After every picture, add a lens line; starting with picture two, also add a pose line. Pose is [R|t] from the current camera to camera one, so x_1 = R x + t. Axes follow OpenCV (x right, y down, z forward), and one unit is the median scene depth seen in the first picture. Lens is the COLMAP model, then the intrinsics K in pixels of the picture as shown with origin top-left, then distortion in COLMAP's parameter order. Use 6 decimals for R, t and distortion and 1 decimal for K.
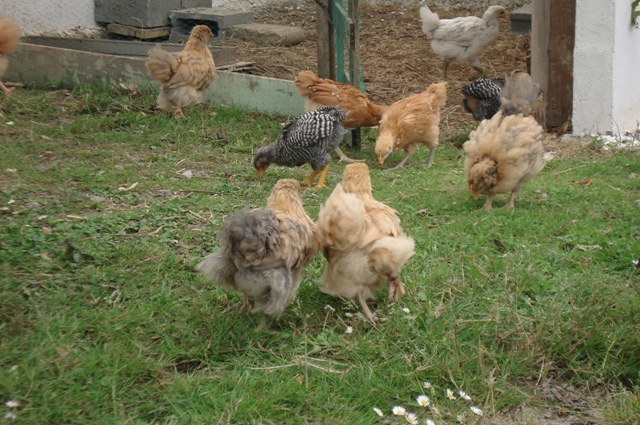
lens RADIAL K [[1807.7, 0, 322.5], [0, 1807.7, 214.8], [0, 0, 1]] dist [0.724897, 0.000000]
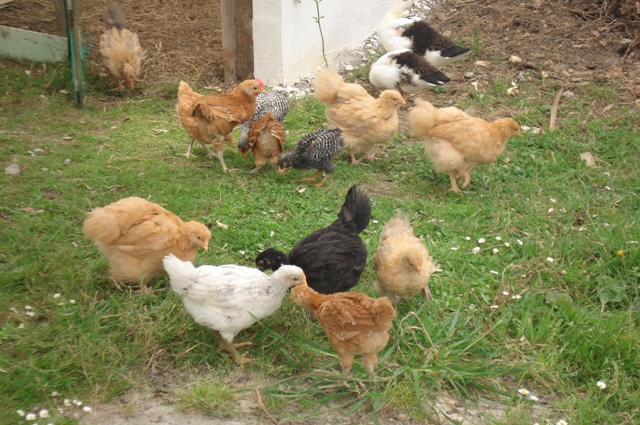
lens RADIAL K [[1609.0, 0, 317.3], [0, 1609.0, 213.9], [0, 0, 1]] dist [0.512517, 0.000000]
pose [[0.995369, -0.032451, 0.090480, 0.074207], [0.019894, 0.990458, 0.136369, -0.108754], [-0.094042, -0.133938, 0.986517, -0.144276]]
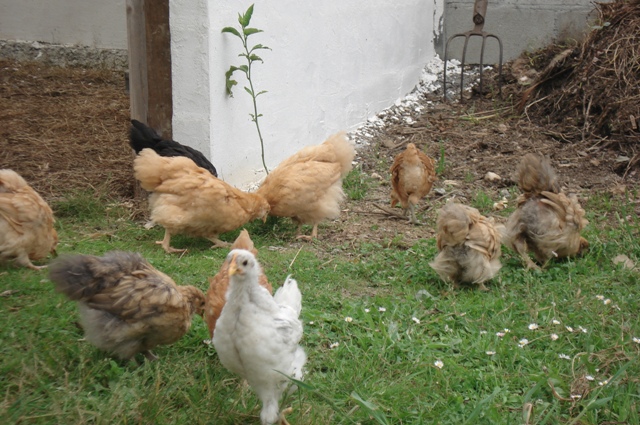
lens RADIAL K [[1807.7, 0, 321.7], [0, 1807.7, 214.5], [0, 0, 1]] dist [0.724897, 0.000000]
pose [[0.982482, -0.027995, 0.184243, 0.030581], [0.031670, 0.999353, -0.017030, -0.016398], [-0.183647, 0.022566, 0.982733, -0.003043]]
